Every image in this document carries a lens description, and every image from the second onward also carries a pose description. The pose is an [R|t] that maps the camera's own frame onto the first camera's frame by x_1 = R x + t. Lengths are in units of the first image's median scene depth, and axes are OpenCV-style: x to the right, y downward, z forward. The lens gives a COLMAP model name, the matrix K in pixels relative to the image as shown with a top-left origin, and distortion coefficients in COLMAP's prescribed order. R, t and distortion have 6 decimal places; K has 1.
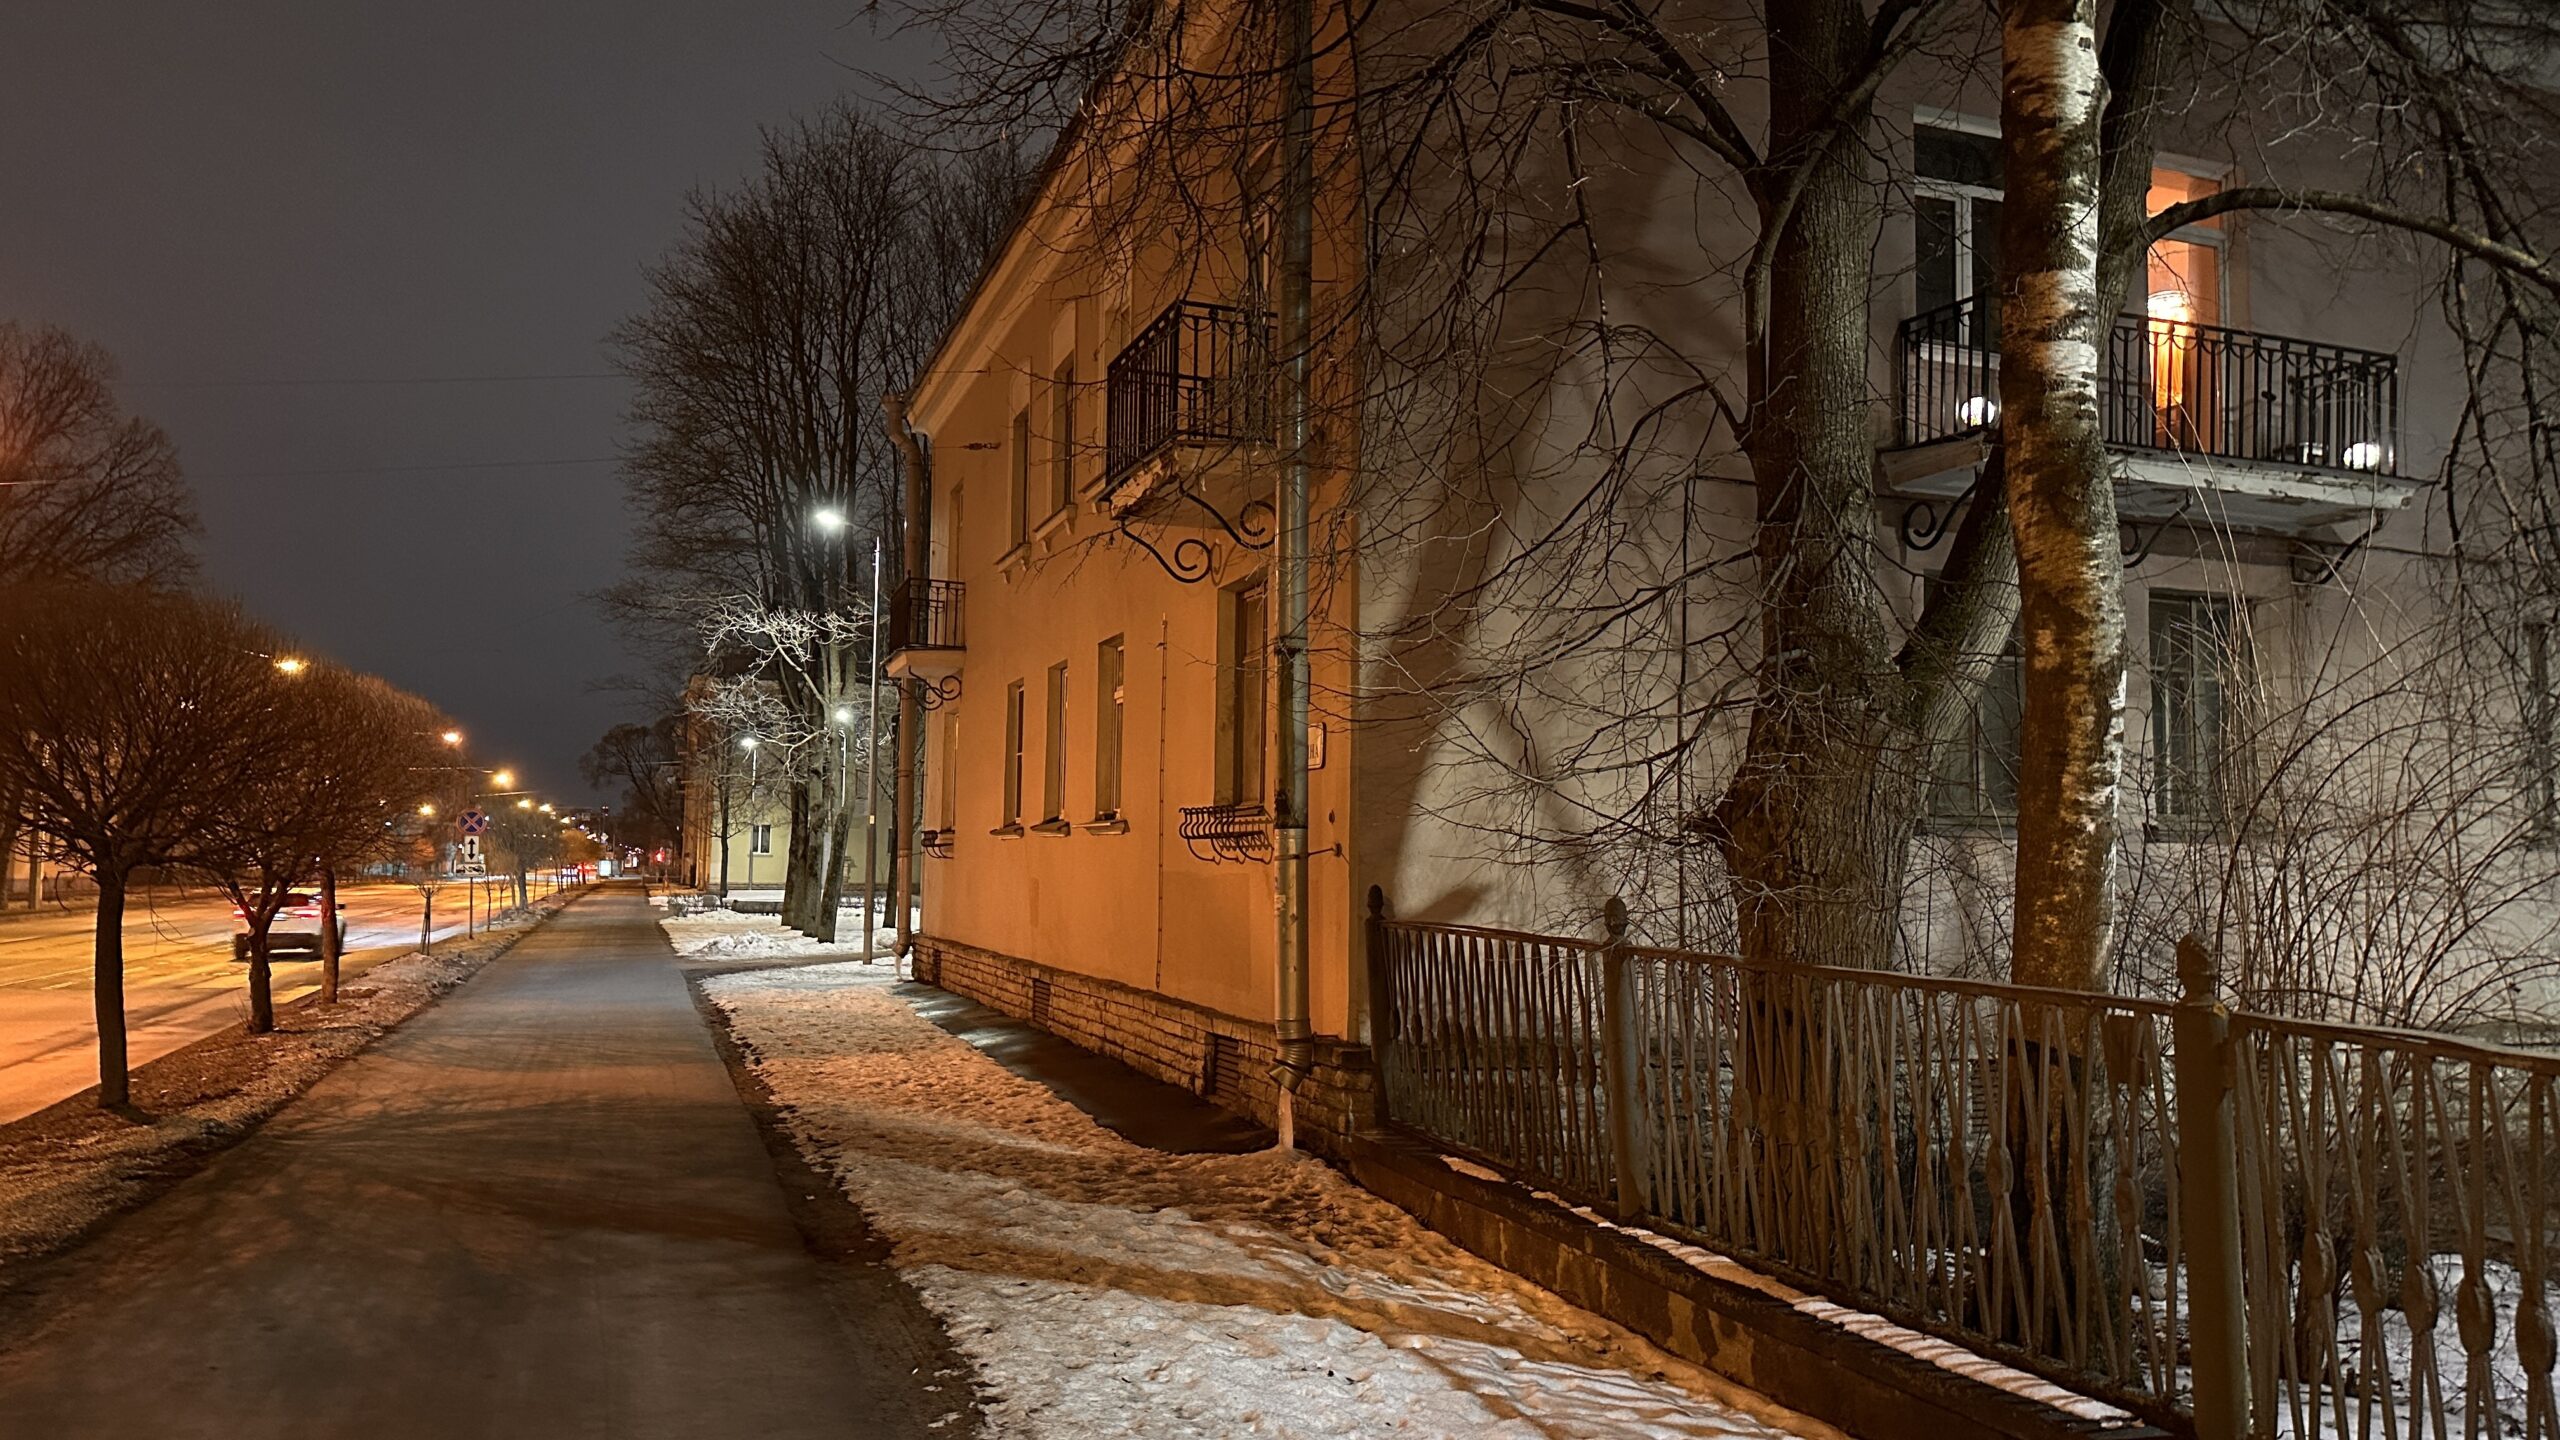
lens RADIAL K [[1785.0, 0, 1278.2], [0, 1785.0, 760.5], [0, 0, 1]] dist [0.173110, -0.196059]
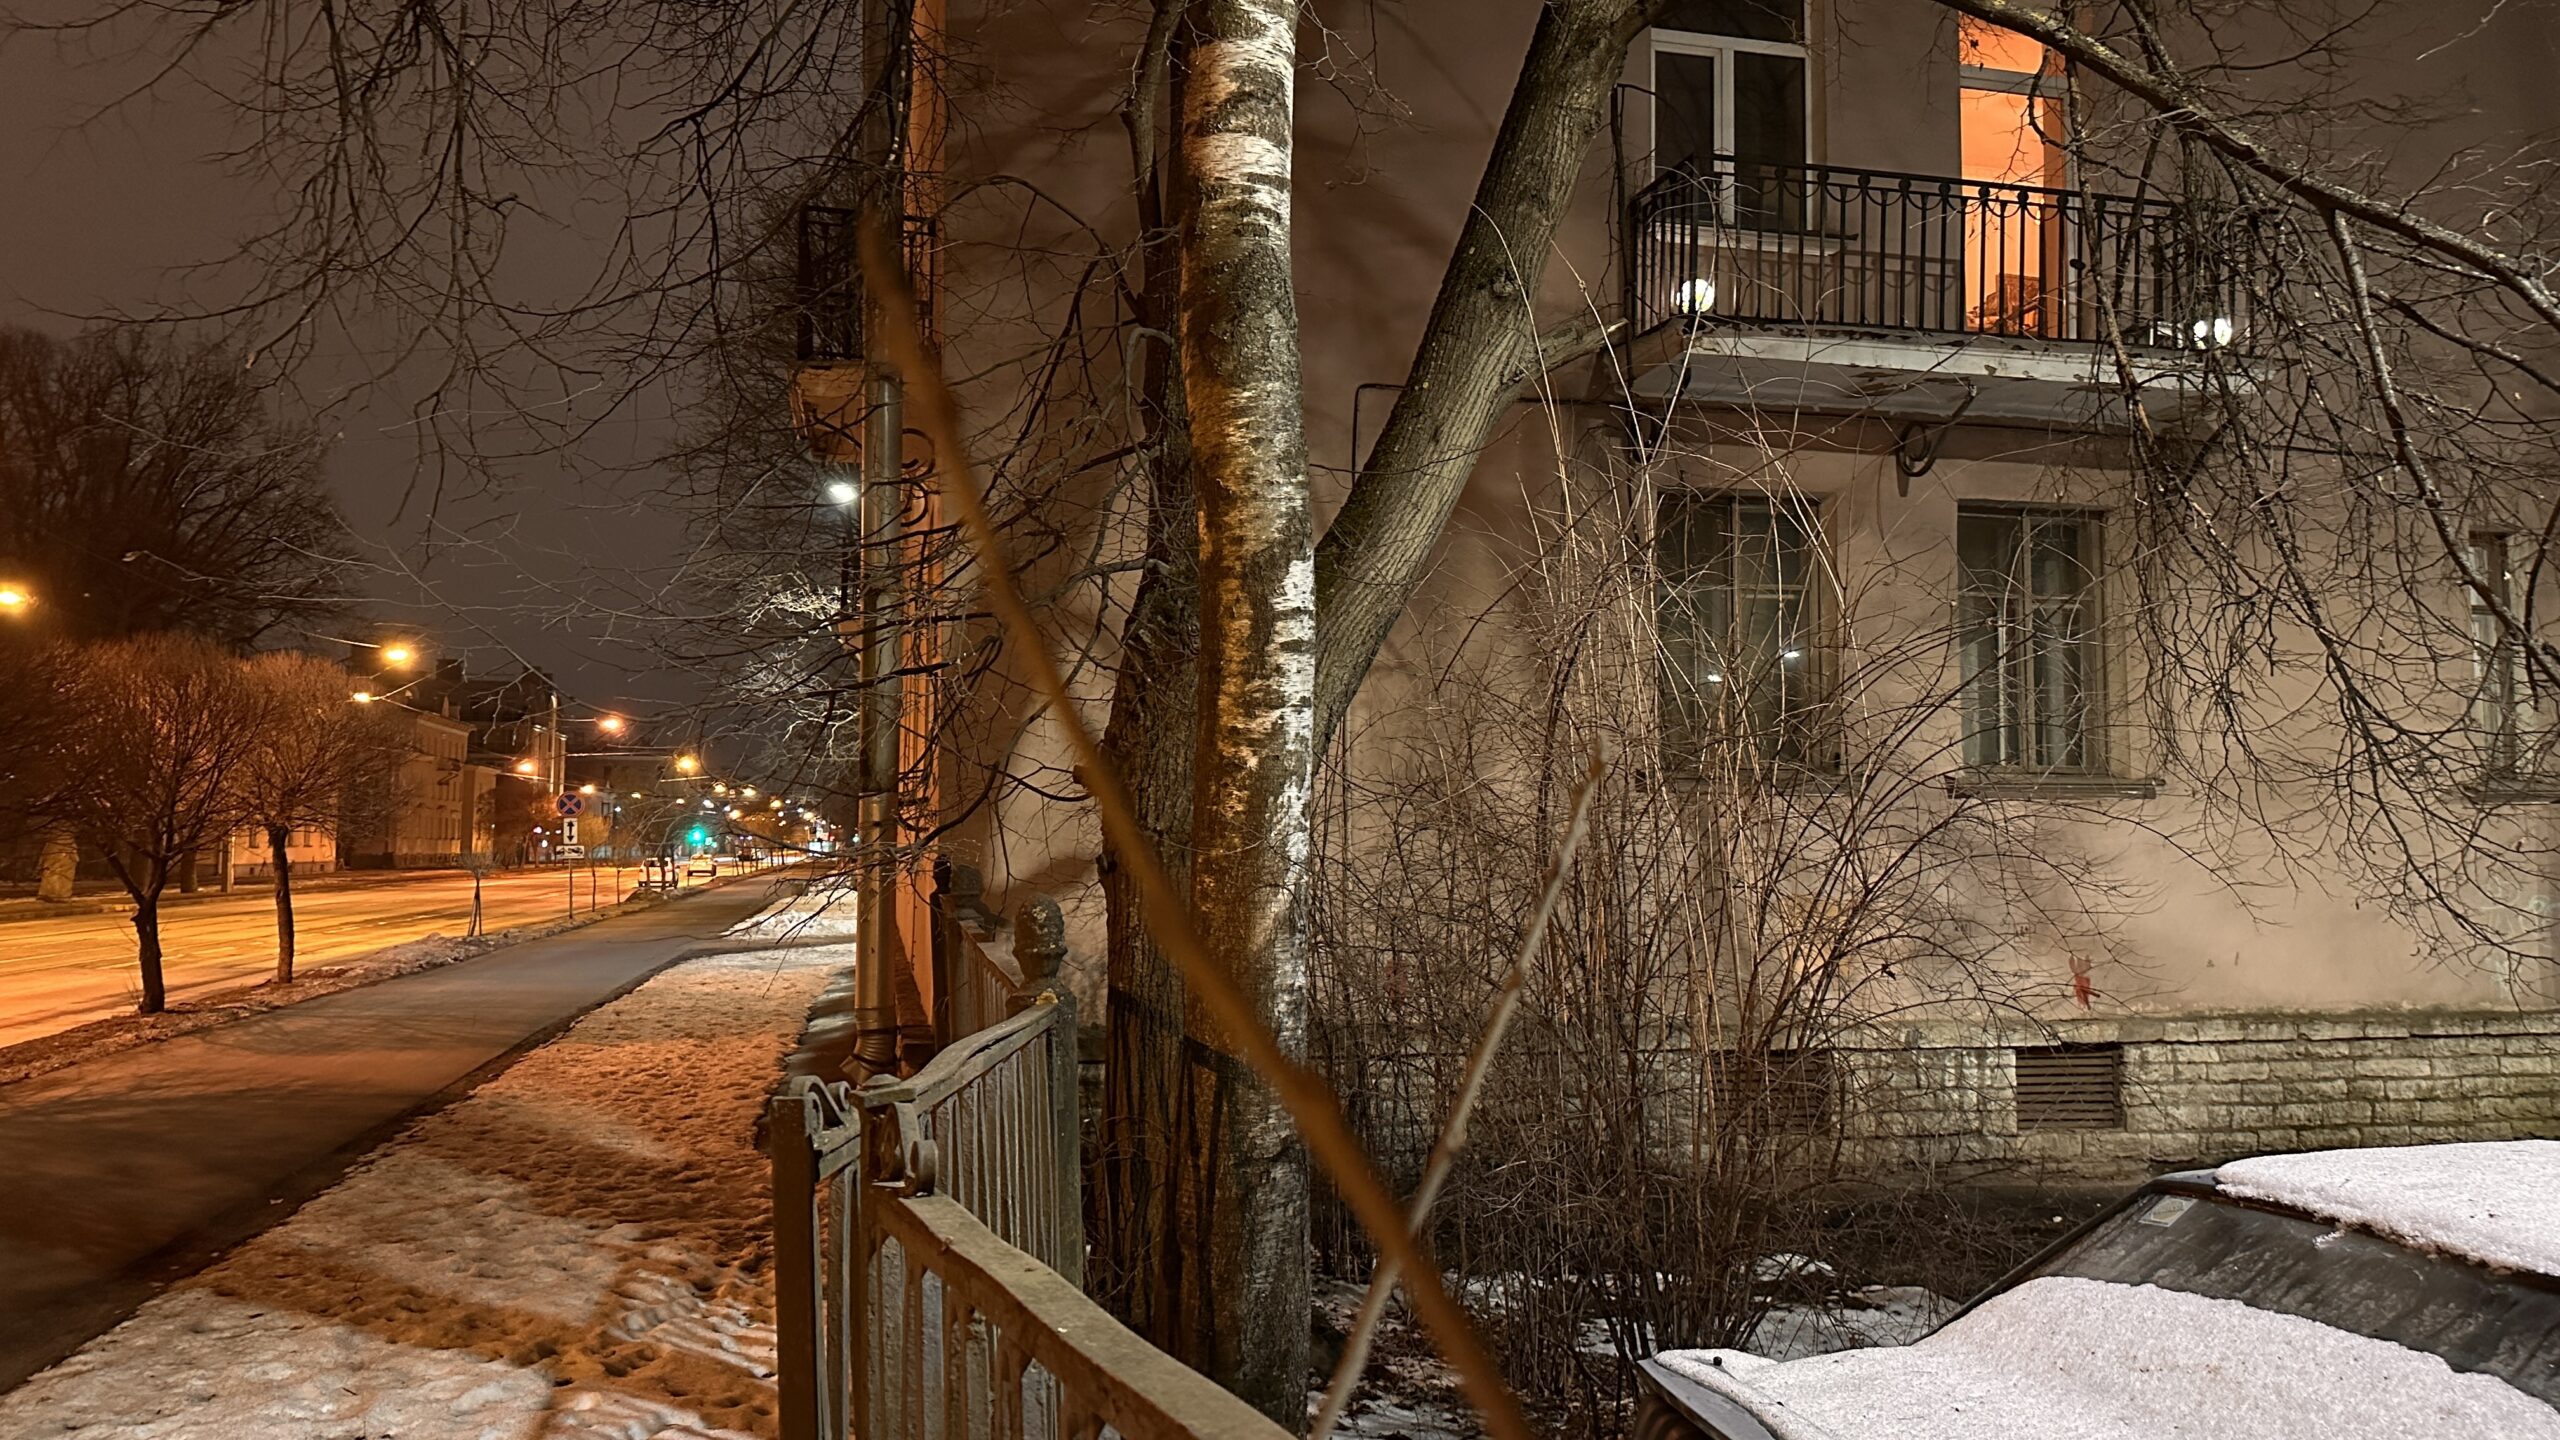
lens RADIAL K [[1785.0, 0, 1278.2], [0, 1785.0, 760.5], [0, 0, 1]] dist [0.173110, -0.196059]
pose [[0.993396, -0.014960, -0.113754, 0.538999], [0.016402, 0.999796, 0.011752, 0.026881], [0.113555, -0.013540, 0.993439, 0.243246]]
